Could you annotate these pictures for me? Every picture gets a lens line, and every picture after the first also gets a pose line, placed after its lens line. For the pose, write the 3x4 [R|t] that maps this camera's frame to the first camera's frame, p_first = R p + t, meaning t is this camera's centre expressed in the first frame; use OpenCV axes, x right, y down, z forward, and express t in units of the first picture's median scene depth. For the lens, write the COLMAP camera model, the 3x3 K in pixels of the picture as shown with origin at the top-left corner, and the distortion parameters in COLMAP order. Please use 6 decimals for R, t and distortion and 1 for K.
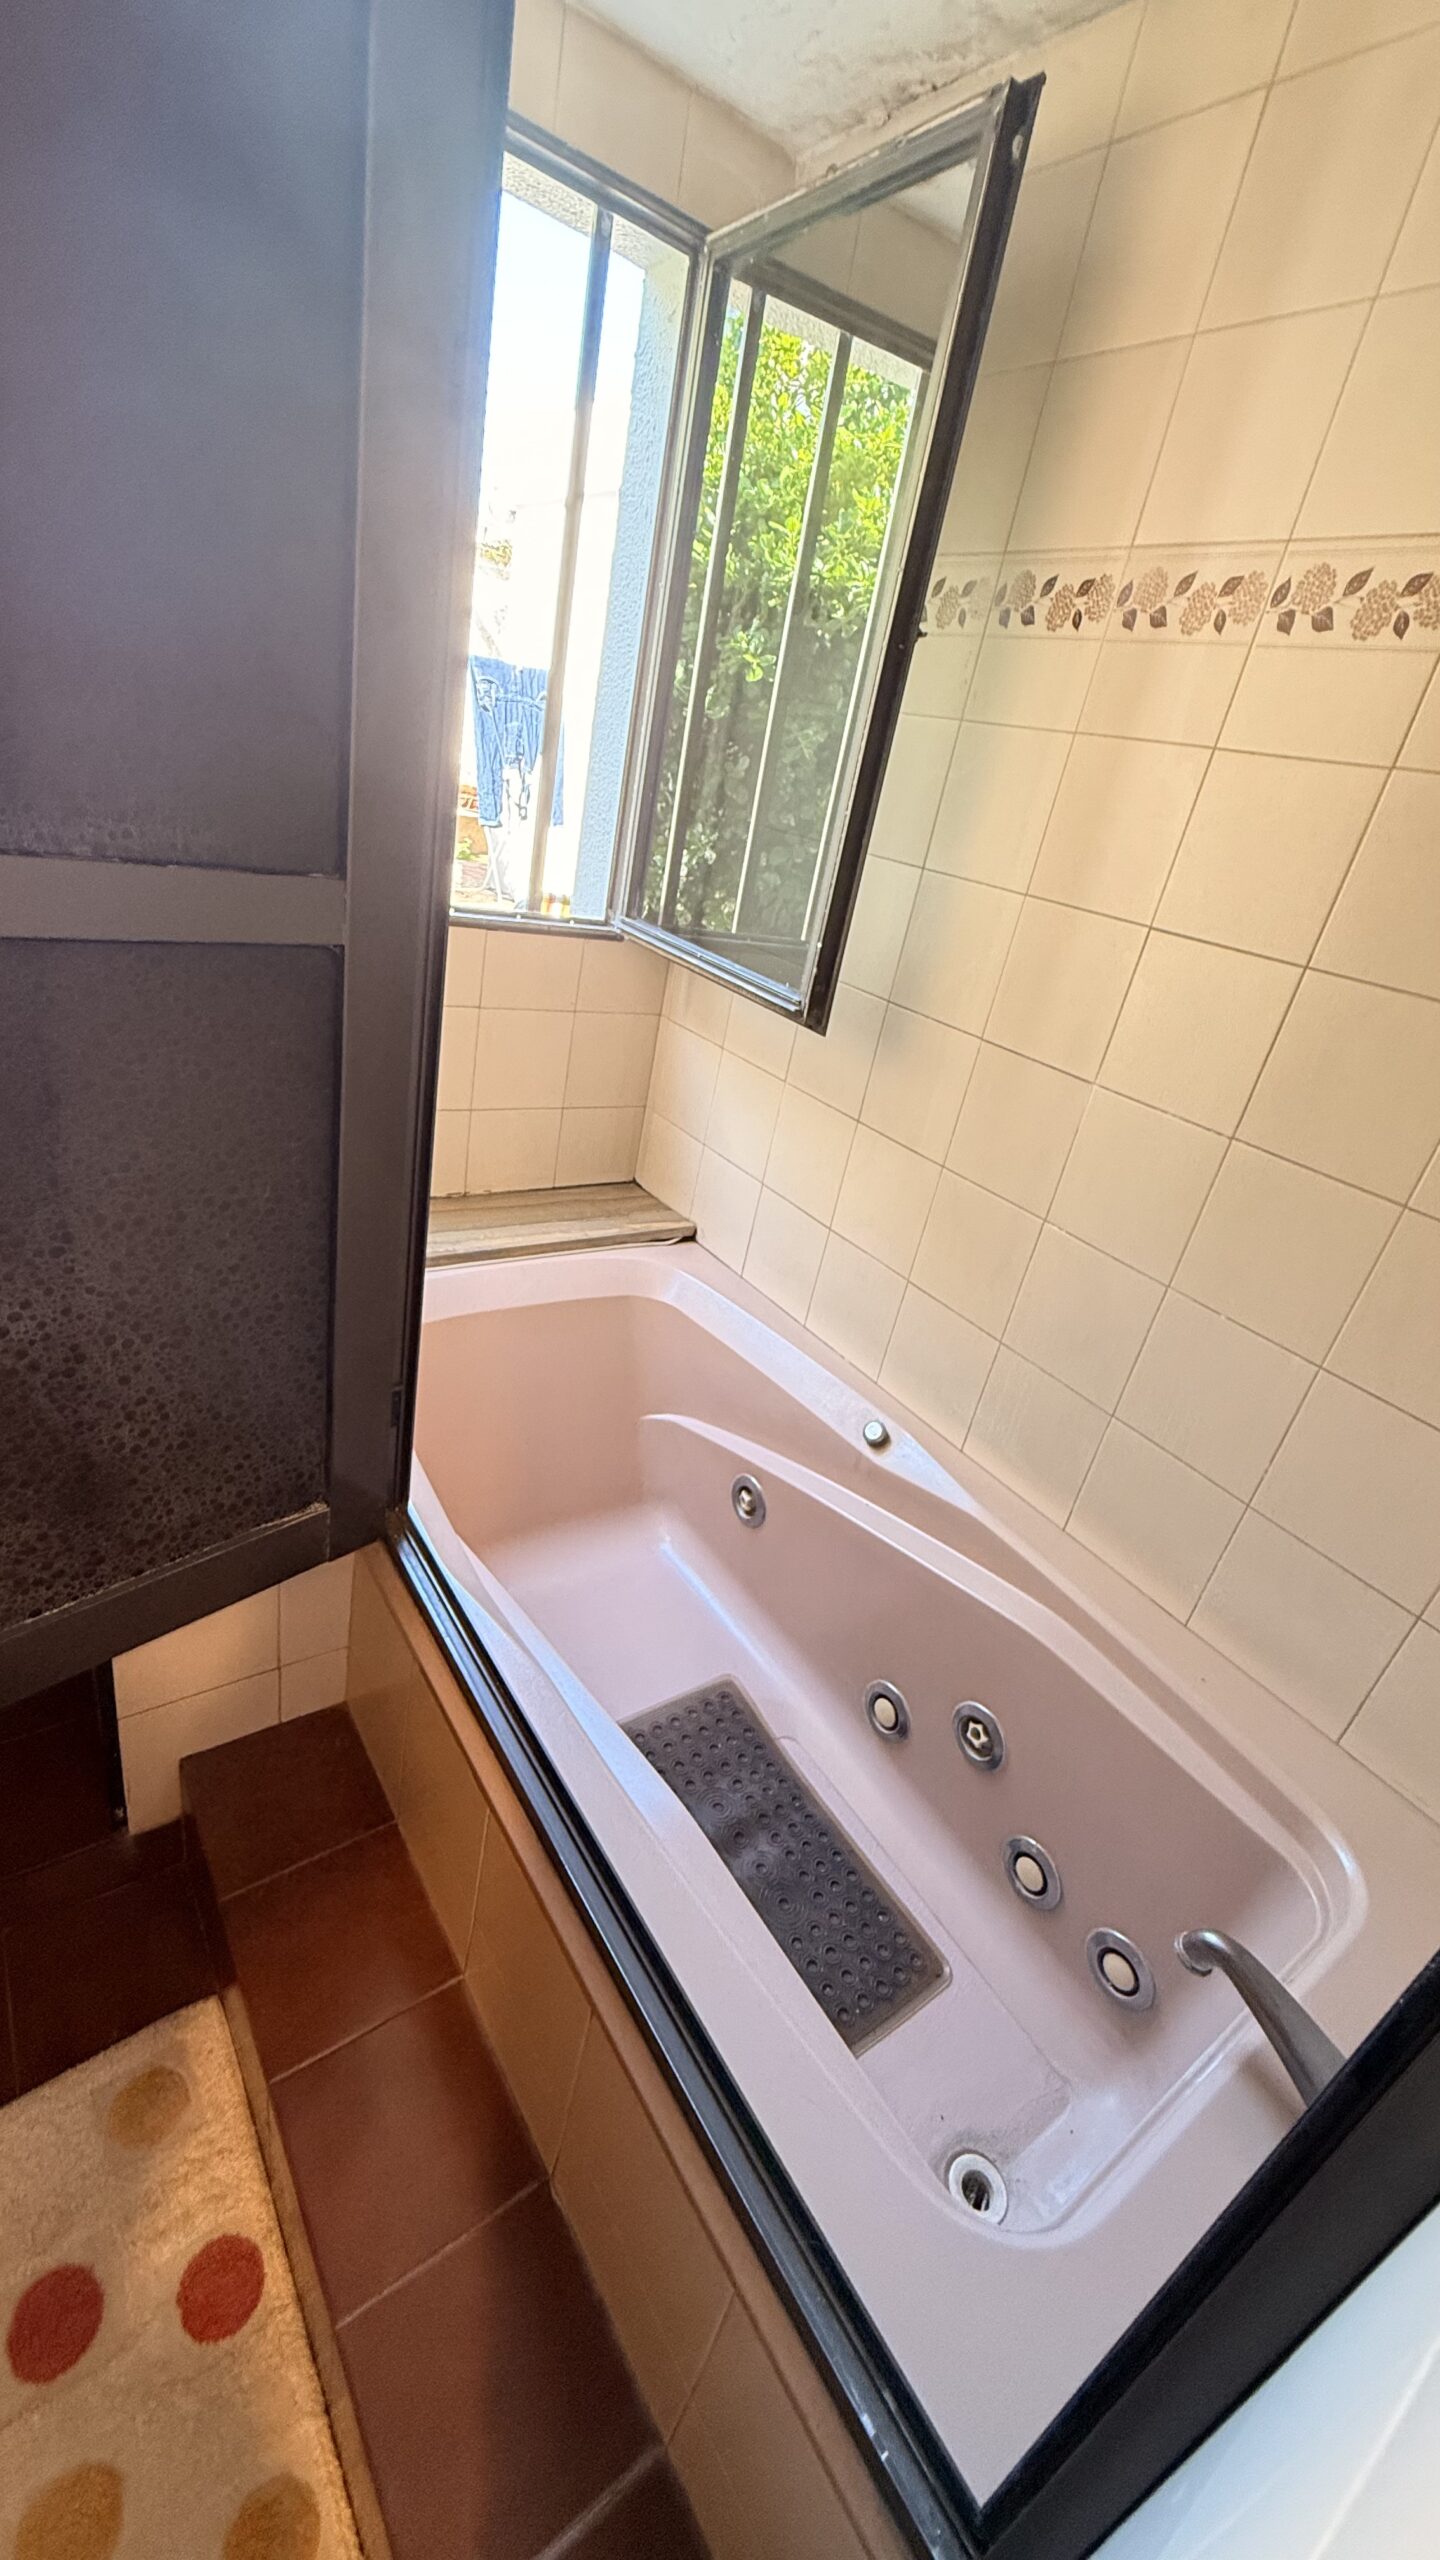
lens RADIAL K [[1018.4, 0, 722.3], [0, 1018.4, 1274.0], [0, 0, 1]] dist [-0.000731, 0.000186]
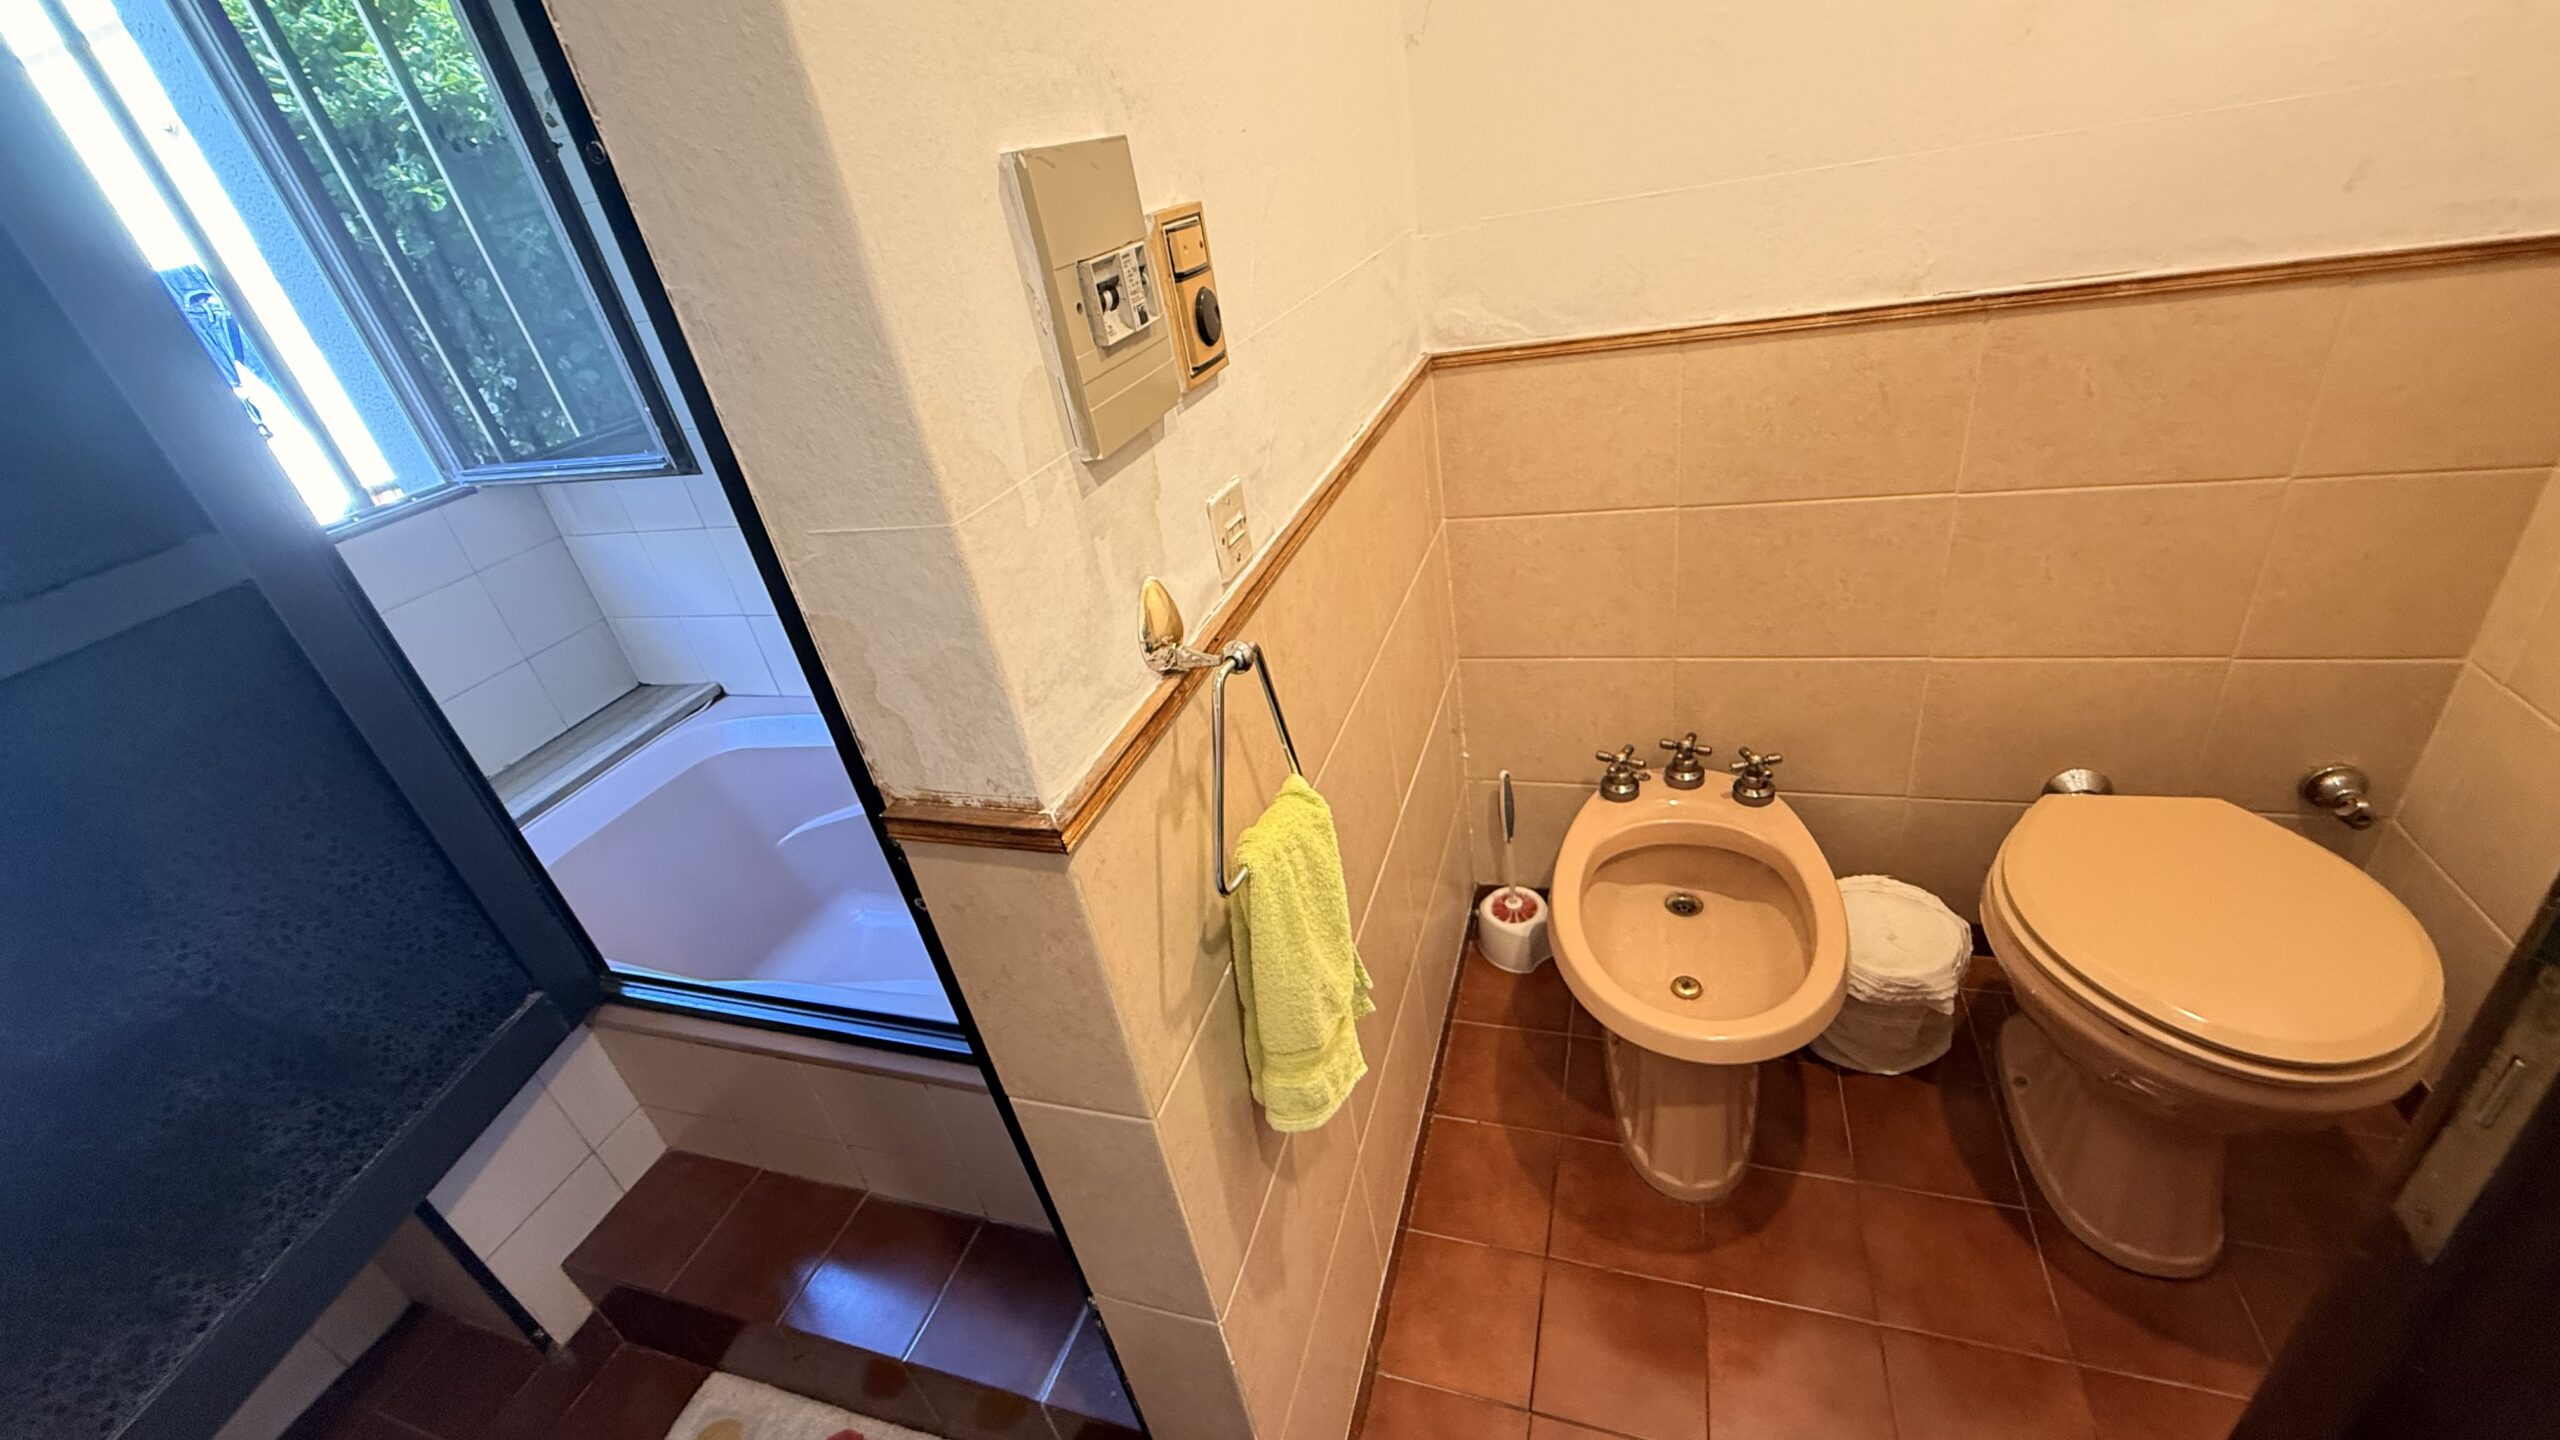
lens RADIAL K [[1018.4, 0, 1273.3], [0, 1018.4, 721.9], [0, 0, 1]] dist [-0.000731, 0.000186]
pose [[0.749458, -0.560560, 0.352258, 0.012890], [0.532263, 0.826579, 0.182929, 0.103211], [-0.393712, 0.050396, 0.917852, -0.248654]]
